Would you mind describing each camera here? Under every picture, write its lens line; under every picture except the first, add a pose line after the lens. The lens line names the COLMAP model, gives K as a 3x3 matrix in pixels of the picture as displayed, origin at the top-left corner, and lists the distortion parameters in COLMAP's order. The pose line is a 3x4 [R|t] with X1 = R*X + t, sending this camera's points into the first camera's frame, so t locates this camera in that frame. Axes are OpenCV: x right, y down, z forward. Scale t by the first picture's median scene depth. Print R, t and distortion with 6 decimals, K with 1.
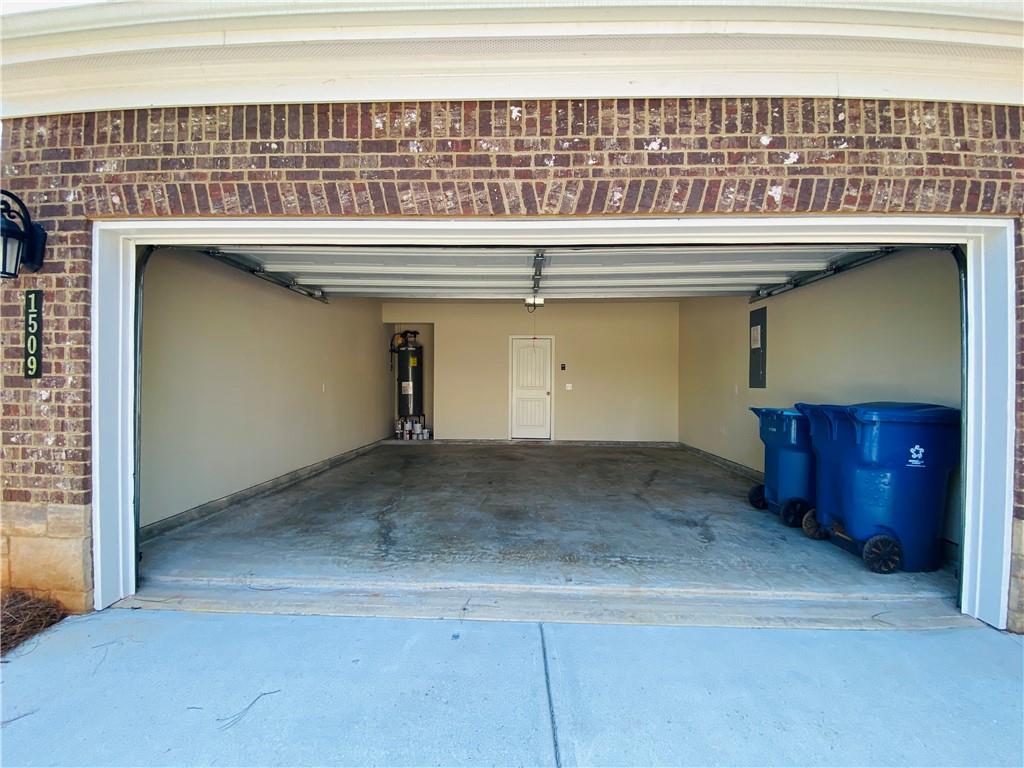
lens RADIAL K [[421.2, 0, 508.1], [0, 421.2, 380.5], [0, 0, 1]] dist [0.027425, -0.023054]
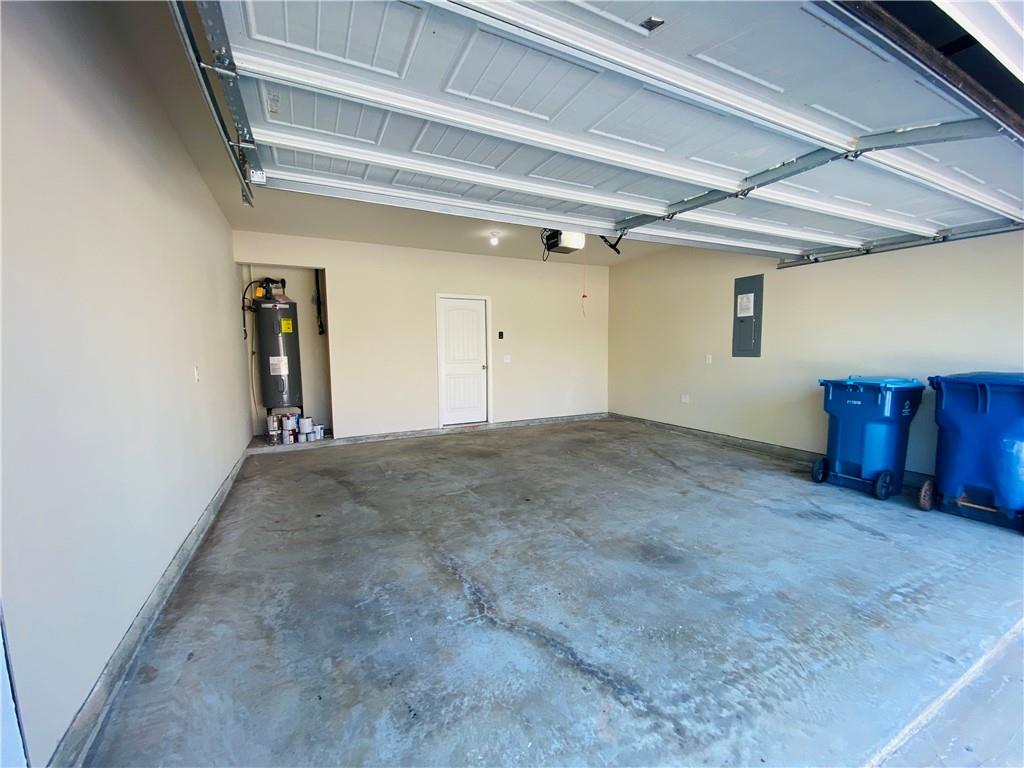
lens RADIAL K [[421.2, 0, 508.1], [0, 421.2, 380.5], [0, 0, 1]] dist [0.027425, -0.023054]
pose [[0.879306, -0.051443, 0.473472, -0.526551], [0.012426, 0.996289, 0.085170, -0.026429], [-0.476096, -0.069007, 0.876682, 0.535069]]
